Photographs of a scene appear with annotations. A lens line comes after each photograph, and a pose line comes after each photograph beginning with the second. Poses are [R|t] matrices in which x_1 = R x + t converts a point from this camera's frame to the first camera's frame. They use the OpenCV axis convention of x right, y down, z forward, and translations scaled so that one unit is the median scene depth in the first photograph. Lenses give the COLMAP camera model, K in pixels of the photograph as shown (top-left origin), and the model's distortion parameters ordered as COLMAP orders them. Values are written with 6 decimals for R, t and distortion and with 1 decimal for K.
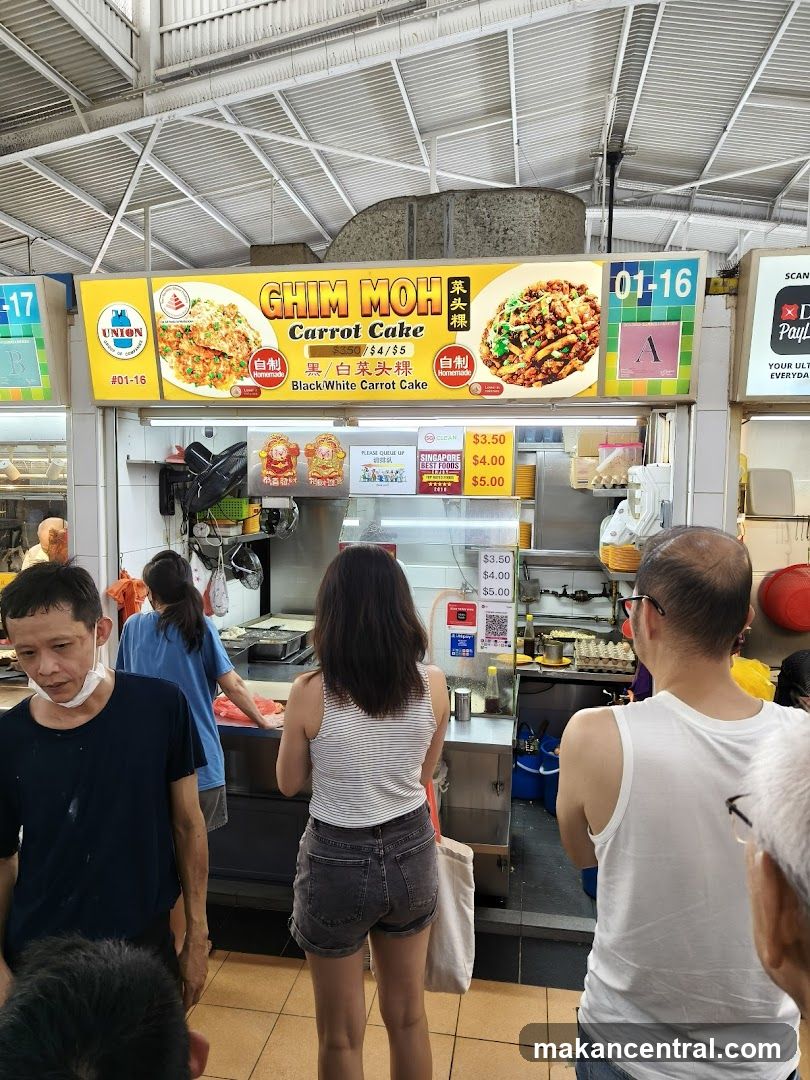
lens RADIAL K [[765.3, 0, 400.3], [0, 765.3, 543.8], [0, 0, 1]] dist [0.009762, -0.006074]
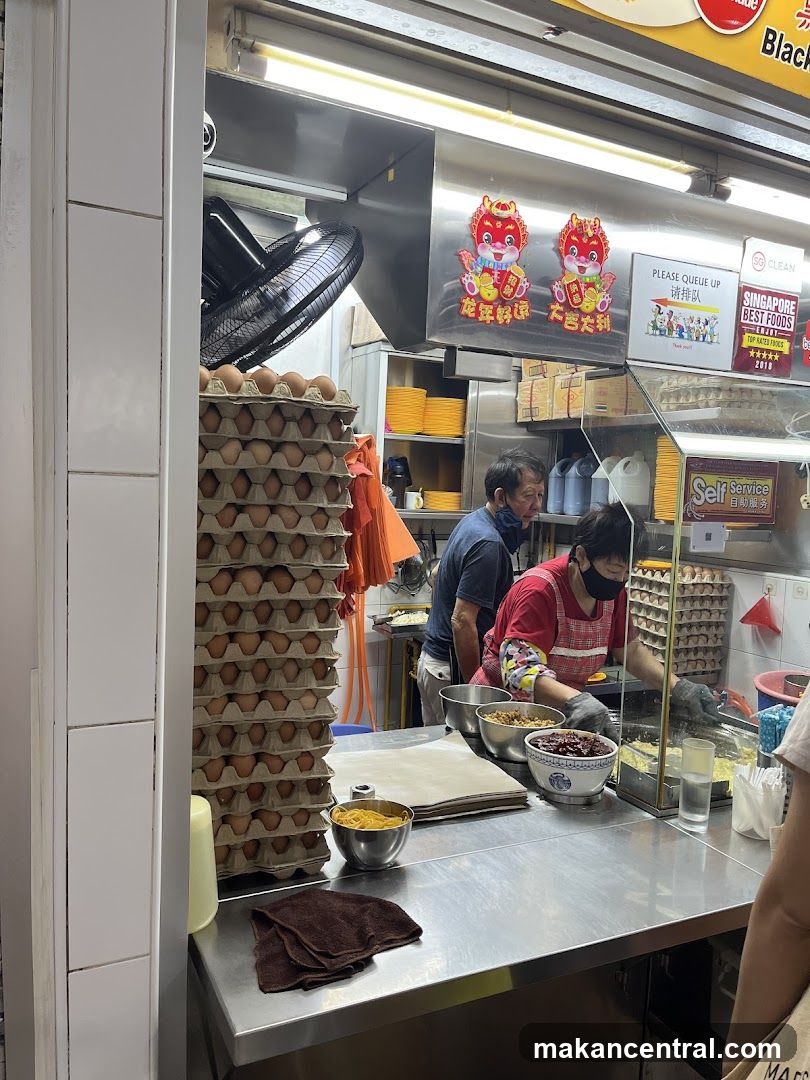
lens RADIAL K [[822.2, 0, 405.0], [0, 822.2, 540.0], [0, 0, 1]] dist [0.091220, -0.105792]
pose [[0.807799, -0.021661, 0.589060, -0.573065], [0.013047, 0.999737, 0.018871, 0.042250], [-0.589313, -0.007559, 0.807869, 0.788747]]
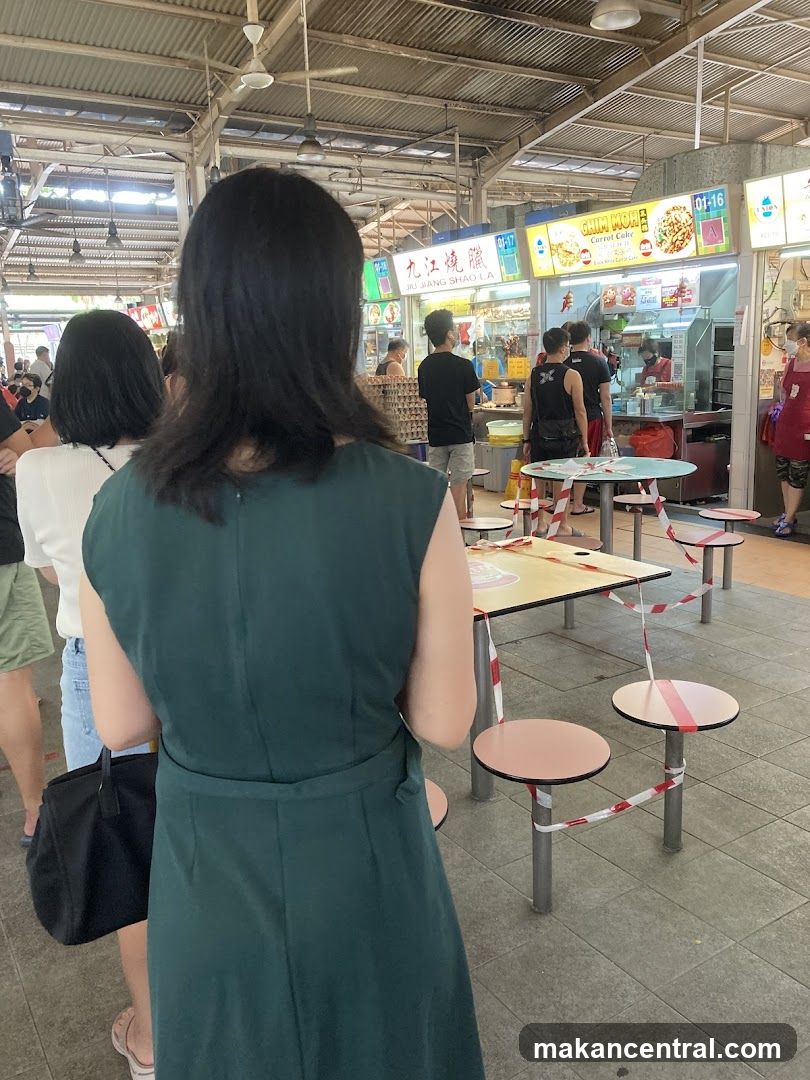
lens RADIAL K [[896.3, 0, 405.3], [0, 896.3, 555.2], [0, 0, 1]] dist [-0.003746, -0.002901]
pose [[0.667411, 0.130491, -0.733168, 1.660270], [-0.018384, 0.987115, 0.158954, 0.259156], [0.744463, -0.092609, 0.661210, -1.373689]]
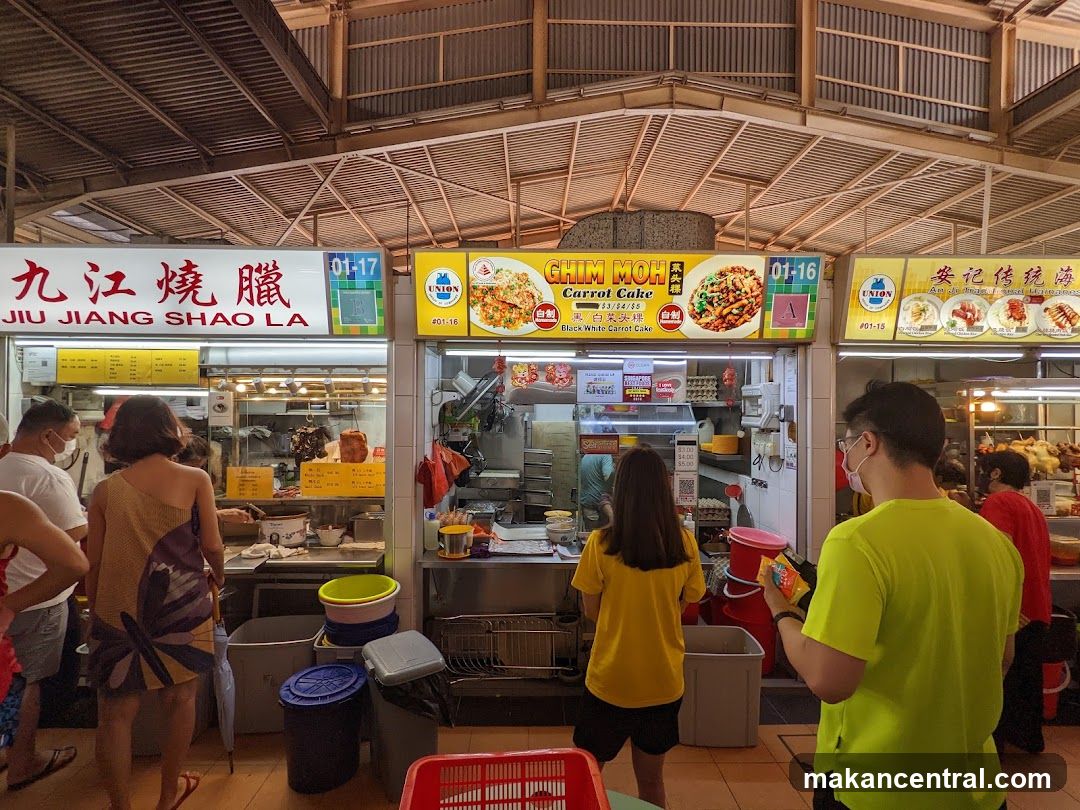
lens RADIAL K [[521.8, 0, 536.0], [0, 521.8, 412.0], [0, 0, 1]] dist [0.001245, -0.000832]
pose [[0.983505, -0.004185, 0.180834, -0.390936], [0.018969, 0.996606, -0.080107, 0.039732], [-0.179885, 0.082216, 0.980246, 0.023983]]
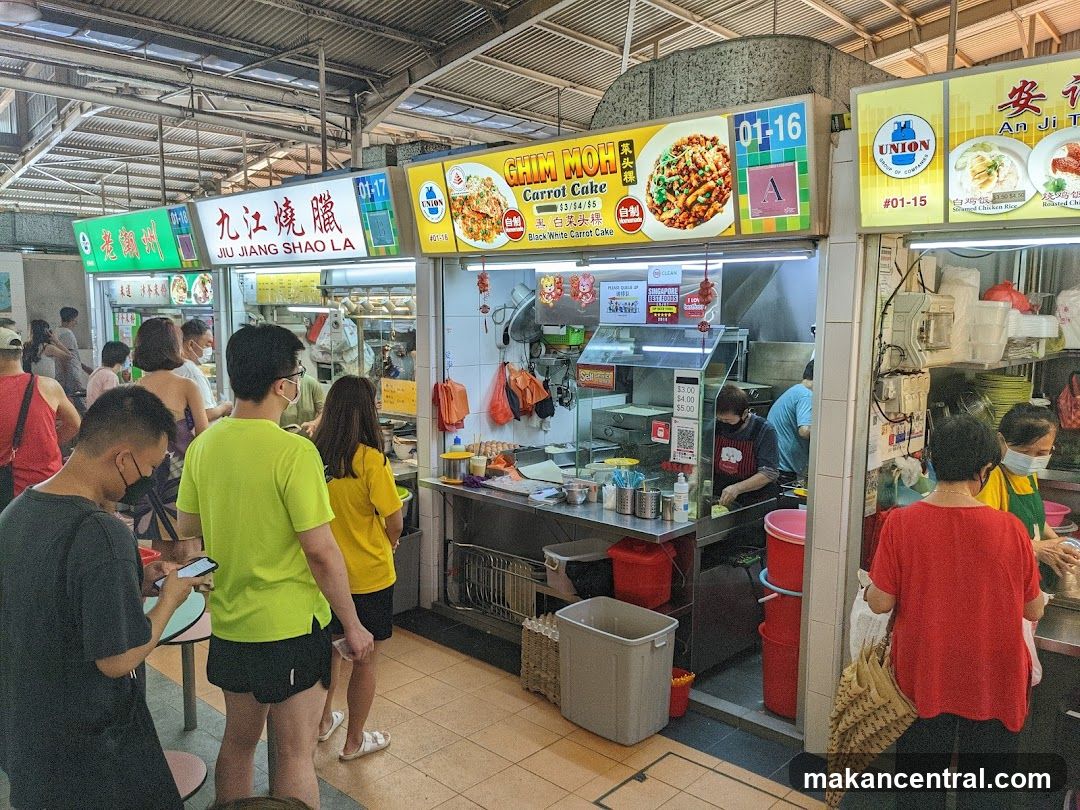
lens RADIAL K [[857.1, 0, 538.1], [0, 857.1, 429.2], [0, 0, 1]] dist [0.053656, -0.095027]
pose [[0.835624, 0.071585, -0.544617, 0.704316], [-0.042856, 0.996946, 0.065285, 0.020203], [0.547627, -0.031214, 0.836140, -0.211009]]
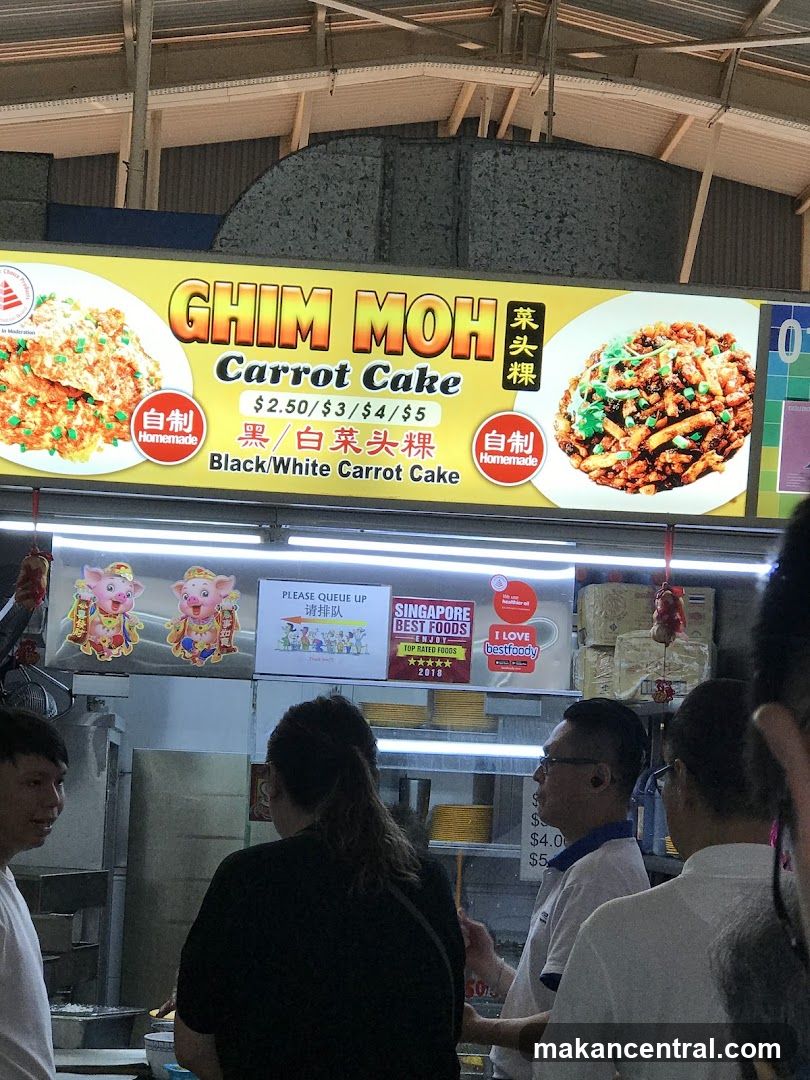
lens RADIAL K [[2427.6, 0, 405.0], [0, 2427.6, 540.0], [0, 0, 1]] dist [-0.080416, 0.325141]
pose [[0.964936, 0.060733, 0.255364, -0.462061], [-0.015152, 0.984130, -0.176801, 0.156794], [-0.262049, 0.166732, 0.950542, -0.691158]]
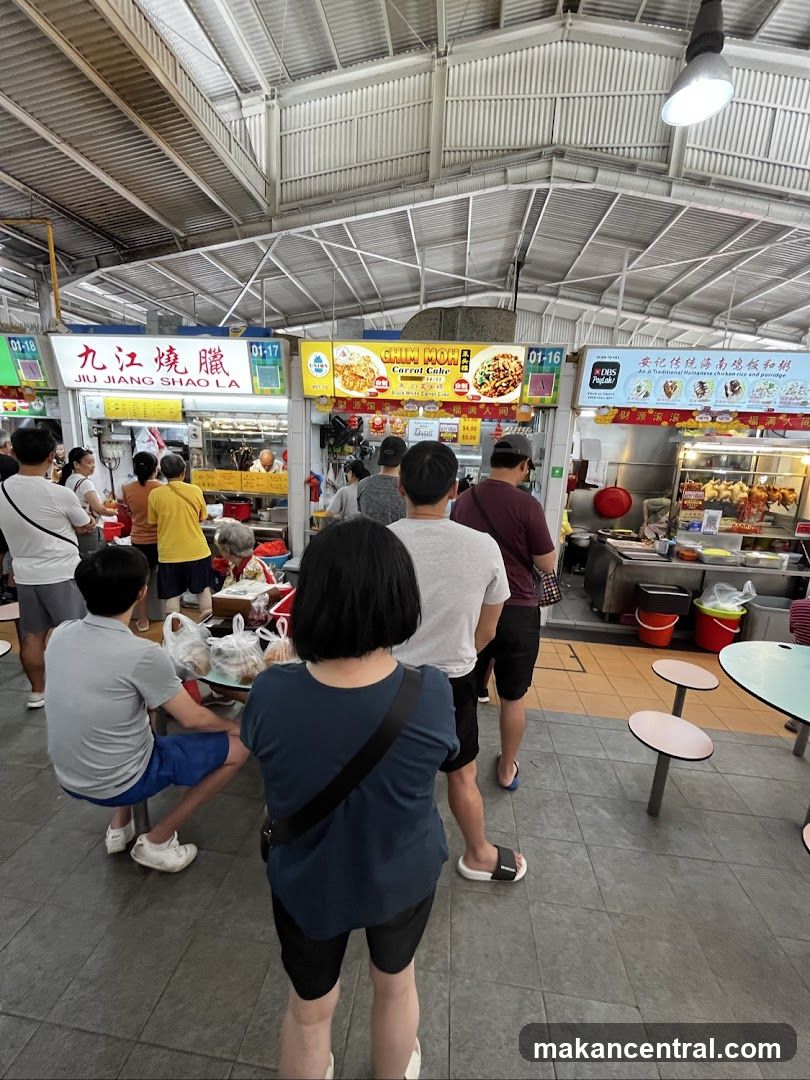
lens RADIAL K [[437.6, 0, 401.2], [0, 437.6, 540.3], [0, 0, 1]] dist [-0.006599, 0.000014]
pose [[0.998154, 0.023124, 0.056155, -0.184642], [-0.030593, 0.990233, 0.136028, 0.063610], [-0.052461, -0.137495, 0.989112, -0.418788]]
